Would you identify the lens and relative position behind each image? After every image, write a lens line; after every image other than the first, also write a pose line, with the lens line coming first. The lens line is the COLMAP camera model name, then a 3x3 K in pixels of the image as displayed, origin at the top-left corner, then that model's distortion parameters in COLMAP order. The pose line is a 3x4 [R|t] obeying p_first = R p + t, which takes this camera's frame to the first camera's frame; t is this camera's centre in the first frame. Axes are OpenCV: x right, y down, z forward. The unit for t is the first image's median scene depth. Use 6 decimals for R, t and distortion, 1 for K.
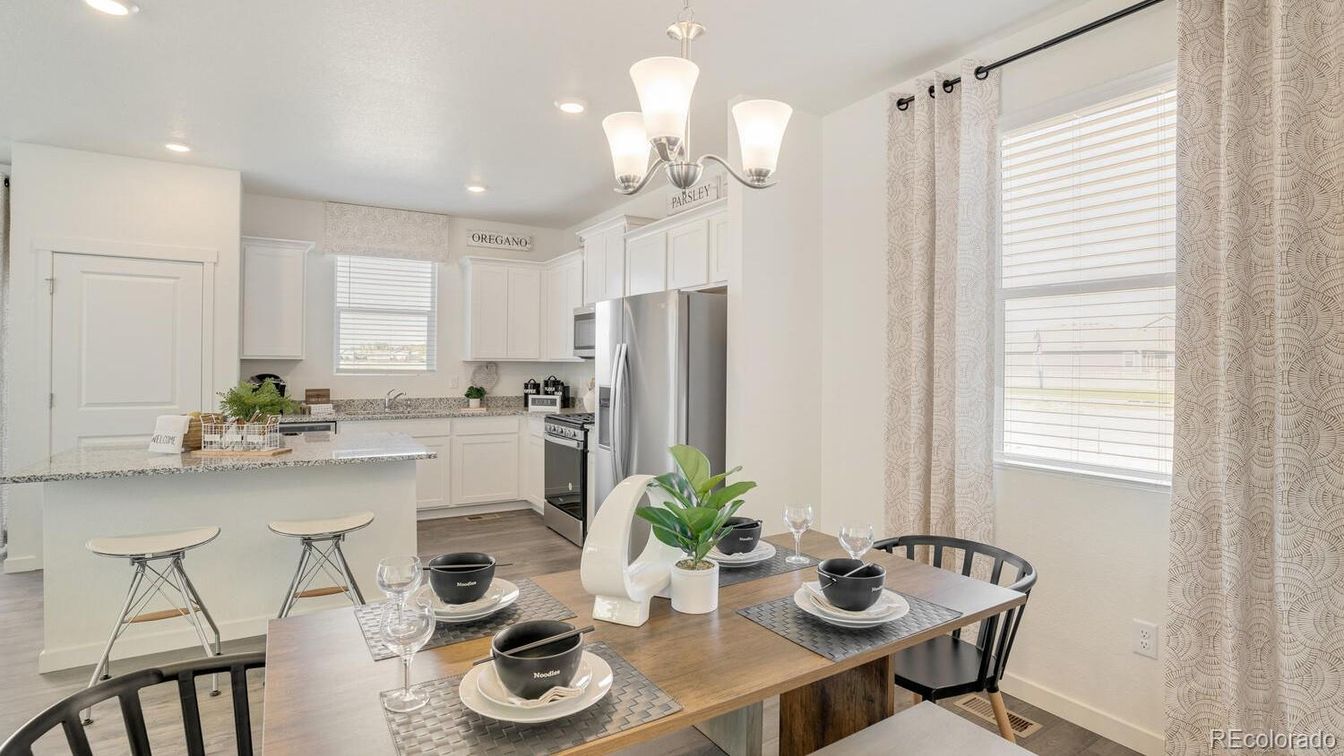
lens RADIAL K [[630.0, 0, 672.0], [0, 630.0, 378.0], [0, 0, 1]] dist [-0.034814, 0.000505]
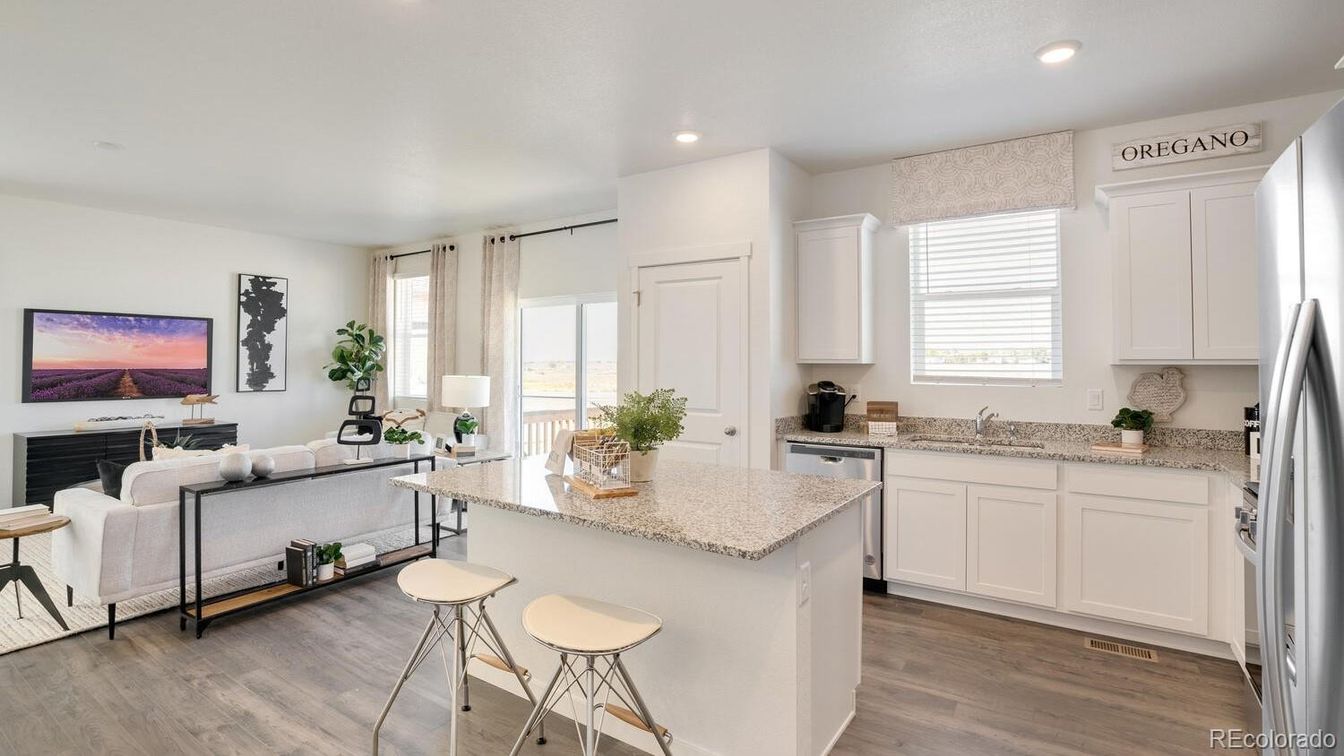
lens RADIAL K [[632.7, 0, 672.8], [0, 632.7, 363.6], [0, 0, 1]] dist [-0.043653, 0.000688]
pose [[0.407036, -0.000708, -0.913412, 0.038542], [-0.019242, 0.999771, -0.009350, -0.016495], [0.913209, 0.021382, 0.406929, 0.413117]]
